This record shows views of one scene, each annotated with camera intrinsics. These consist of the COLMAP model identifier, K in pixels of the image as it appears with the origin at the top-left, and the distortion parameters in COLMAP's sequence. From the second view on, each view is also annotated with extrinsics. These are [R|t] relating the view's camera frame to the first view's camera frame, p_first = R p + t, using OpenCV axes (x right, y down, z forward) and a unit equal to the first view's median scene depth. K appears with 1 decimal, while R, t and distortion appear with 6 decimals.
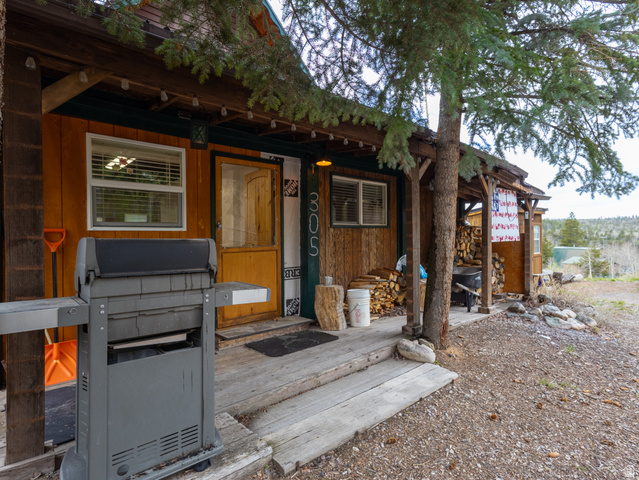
lens RADIAL K [[333.4, 0, 317.9], [0, 333.4, 238.6], [0, 0, 1]] dist [-0.005947, 0.005144]
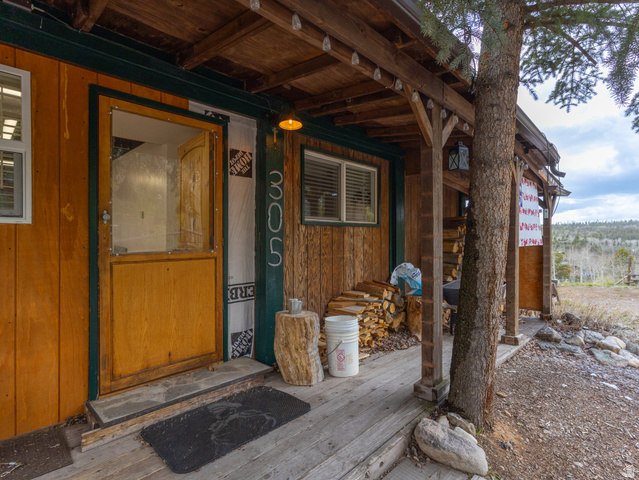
lens RADIAL K [[333.4, 0, 321.0], [0, 333.4, 240.5], [0, 0, 1]] dist [-0.005947, 0.005144]
pose [[0.996571, 0.008227, 0.082330, 0.024632], [-0.008109, 0.999966, -0.001772, 0.001072], [-0.082342, 0.001098, 0.996604, 0.337286]]
